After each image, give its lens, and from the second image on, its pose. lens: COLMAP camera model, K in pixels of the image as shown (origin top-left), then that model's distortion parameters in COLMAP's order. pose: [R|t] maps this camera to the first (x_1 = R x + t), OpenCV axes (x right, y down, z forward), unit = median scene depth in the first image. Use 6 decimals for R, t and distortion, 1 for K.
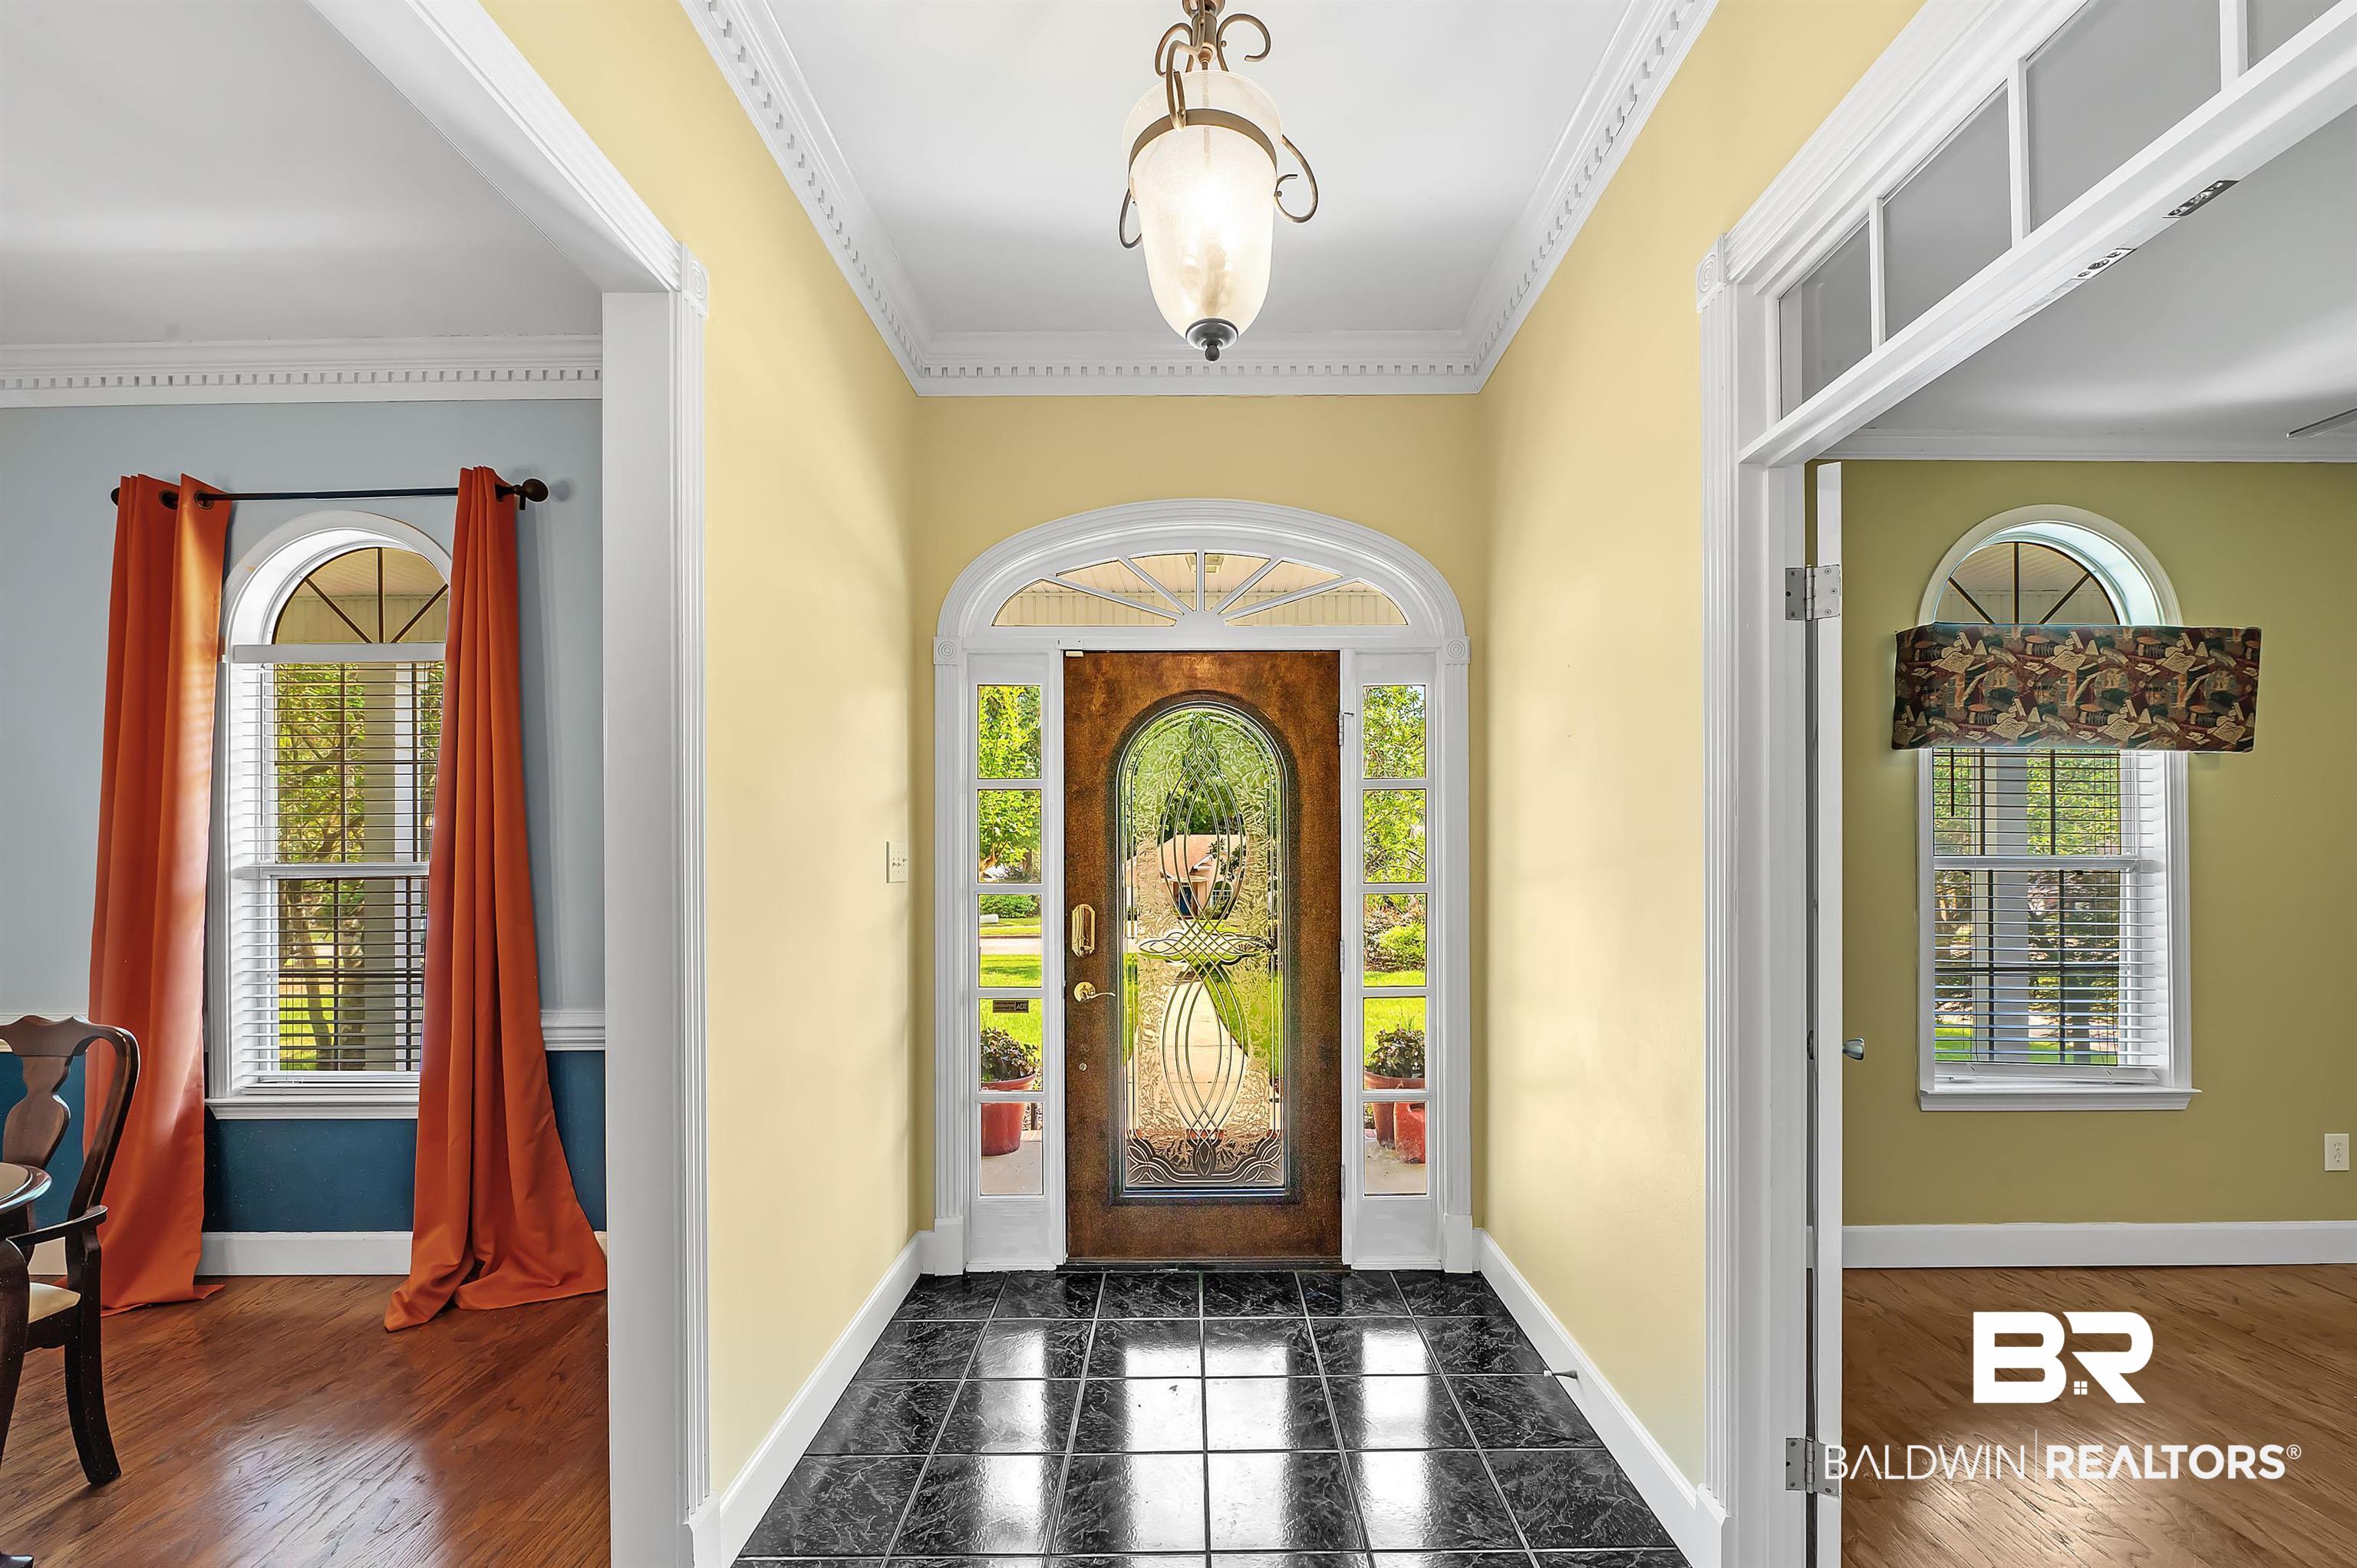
lens RADIAL K [[817.9, 0, 1142.9], [0, 817.9, 874.3], [0, 0, 1]] dist [-0.003905, -0.000287]
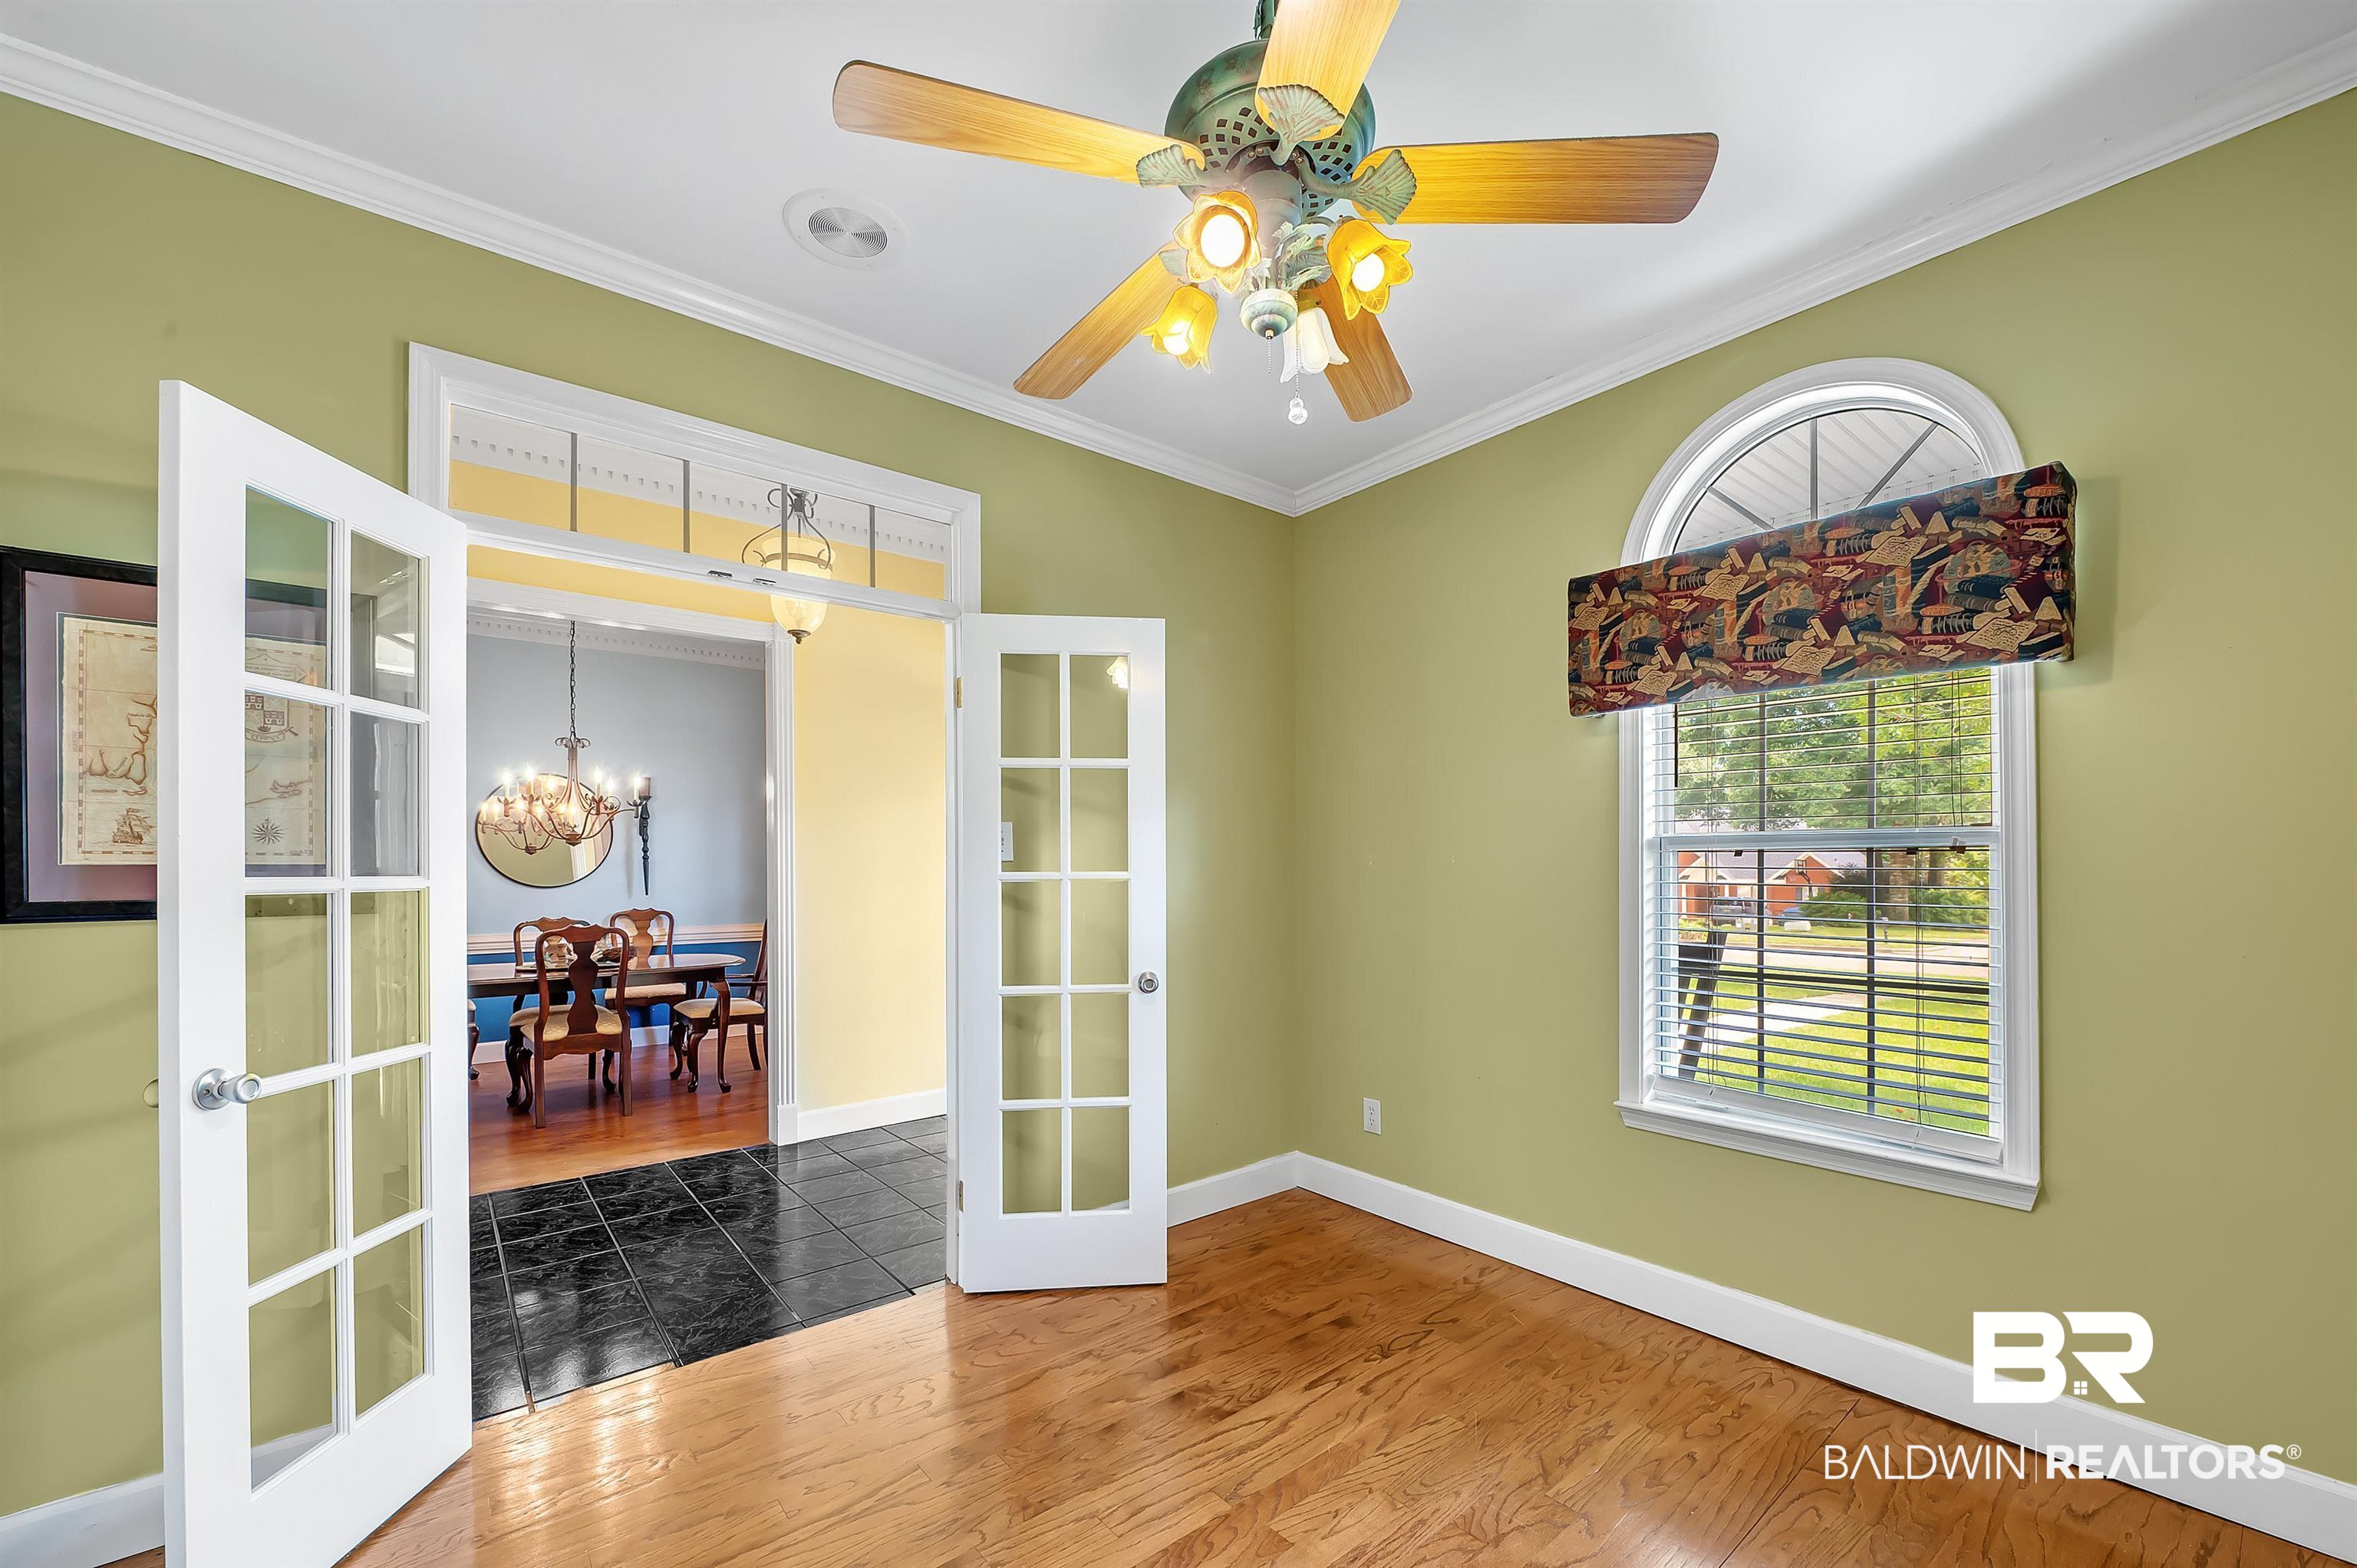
lens RADIAL K [[924.5, 0, 1186.5], [0, 924.5, 848.6], [0, 0, 1]] dist [-0.003973, -0.001189]
pose [[0.629953, -0.016919, -0.776449, 1.500165], [0.010986, 0.999857, -0.012874, -0.000201], [0.776556, -0.000420, 0.630048, 0.020719]]
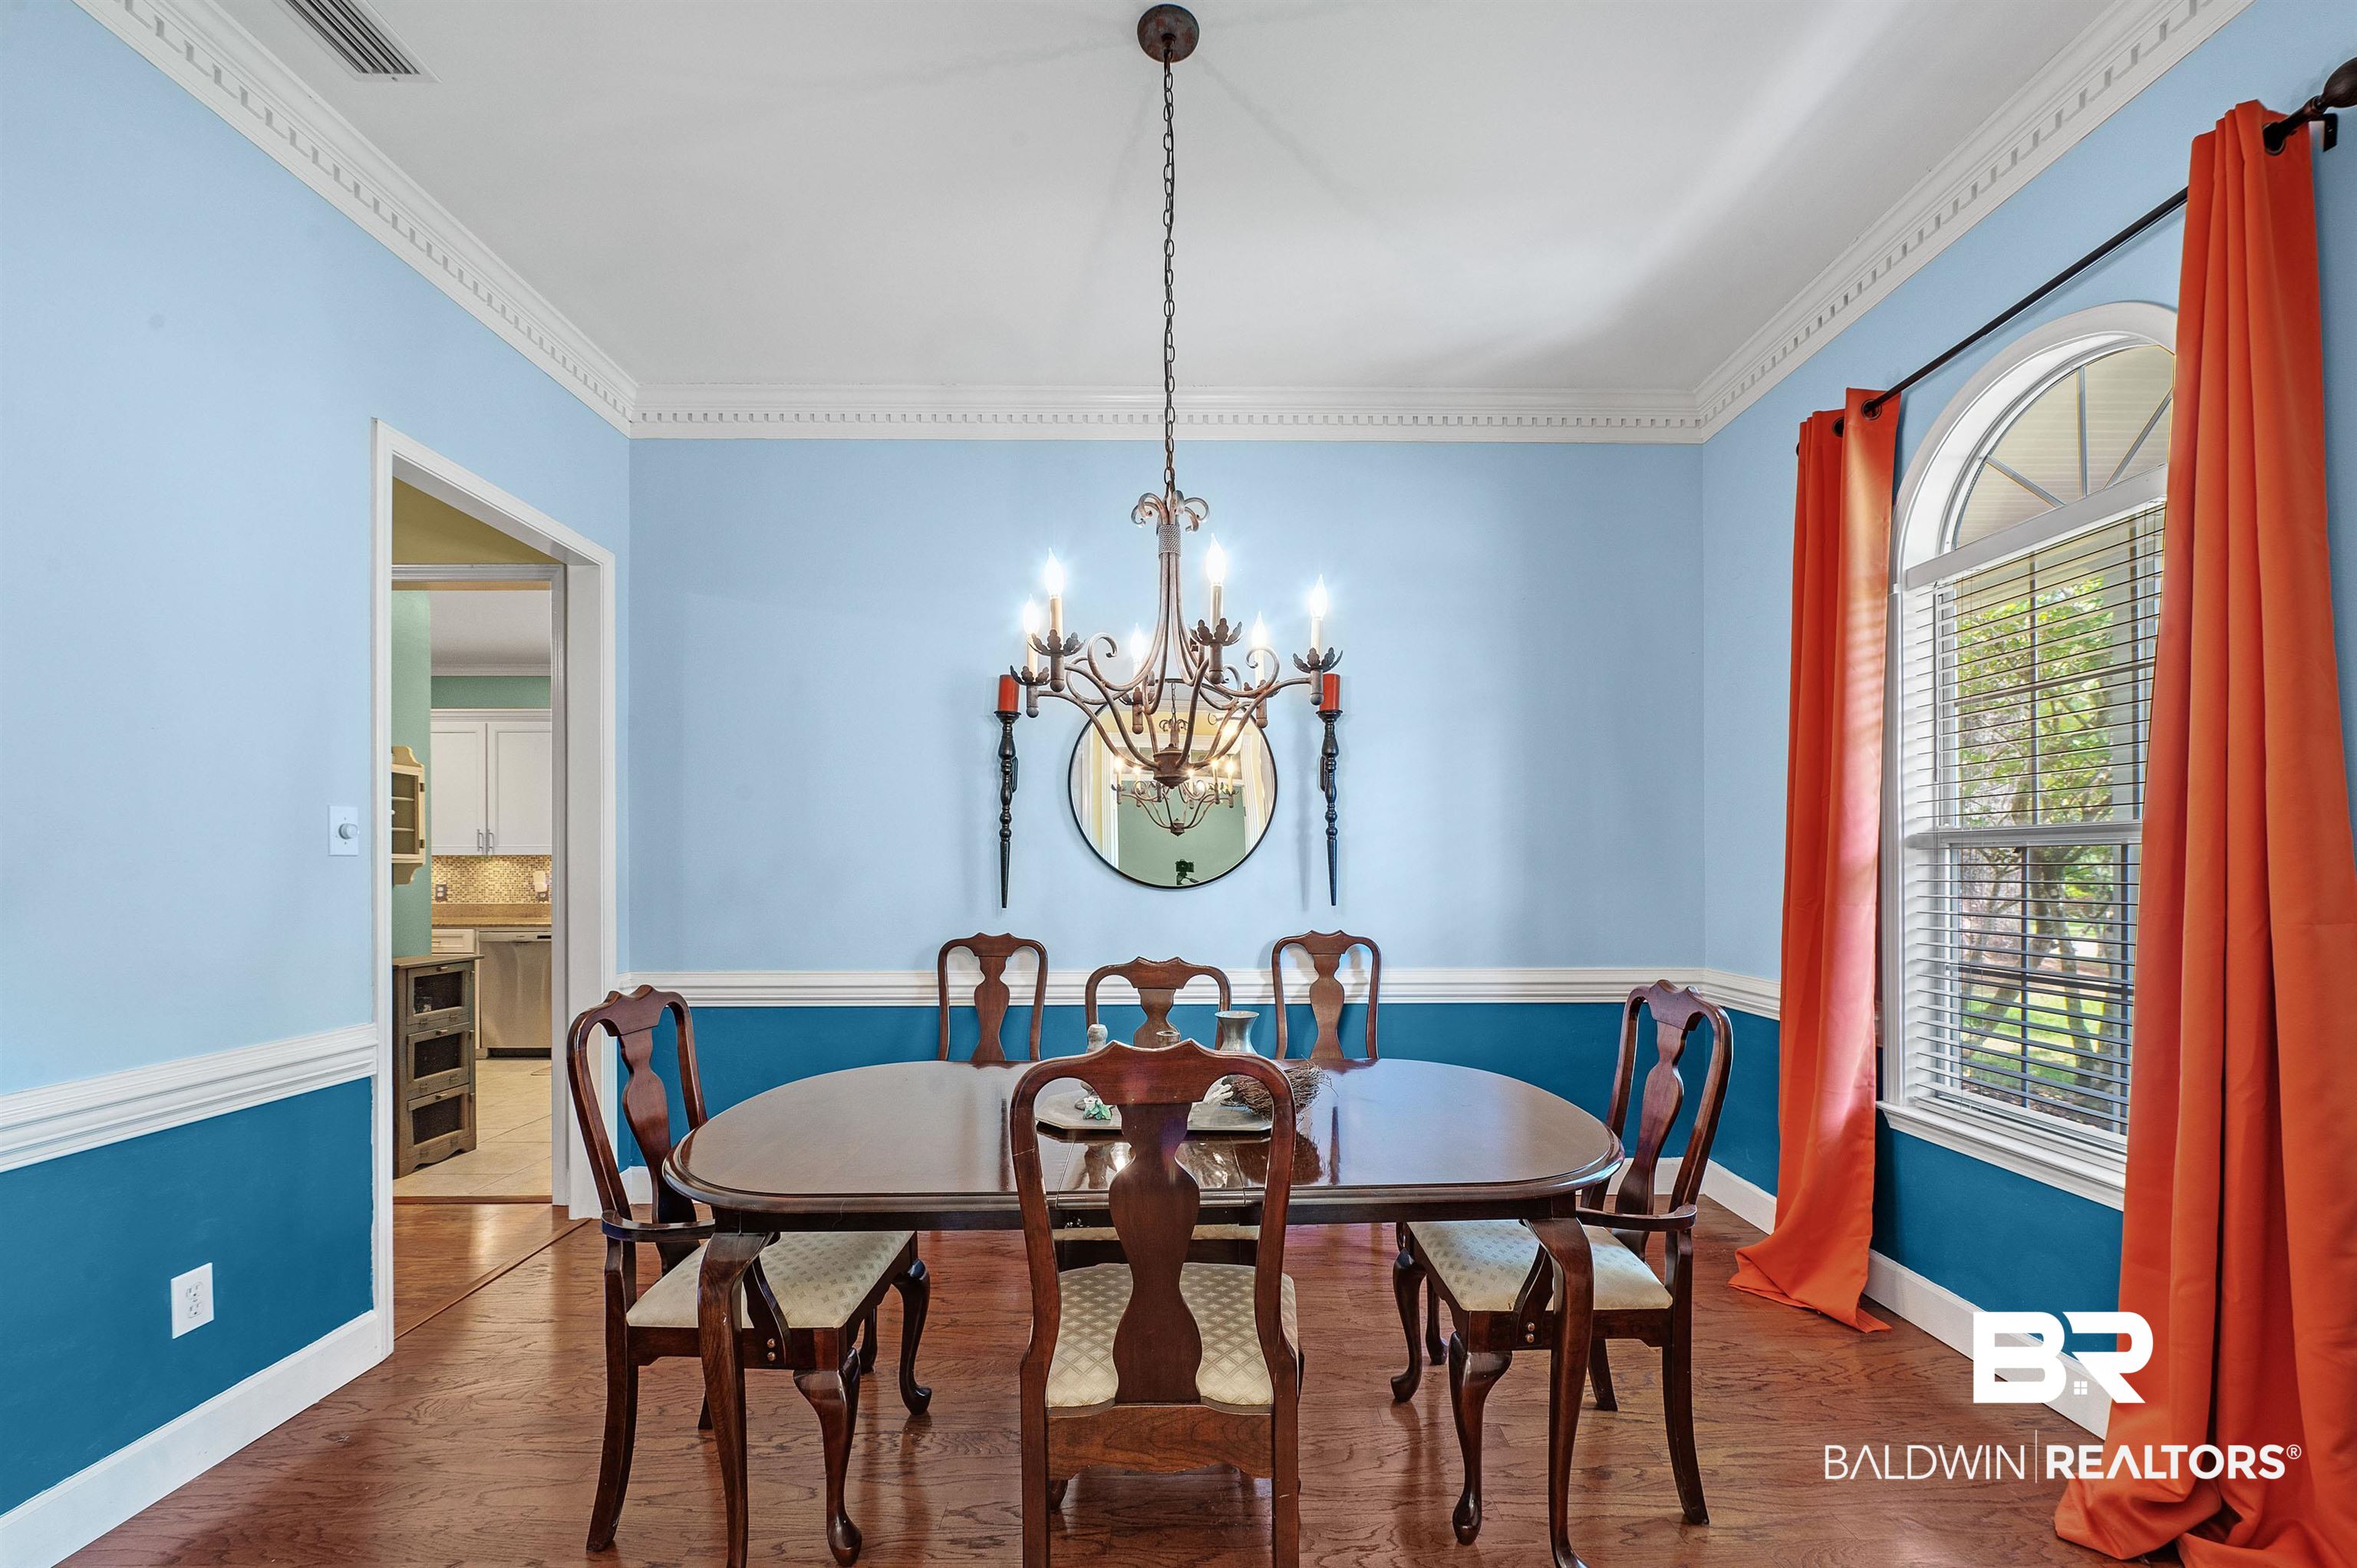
lens RADIAL K [[924.5, 0, 1169.5], [0, 924.5, 869.0], [0, 0, 1]] dist [-0.003973, -0.001189]
pose [[-0.011545, 0.002096, -0.999931, -0.163564], [0.003822, 0.999991, 0.002052, 0.023482], [0.999926, -0.003798, -0.011553, 0.260366]]
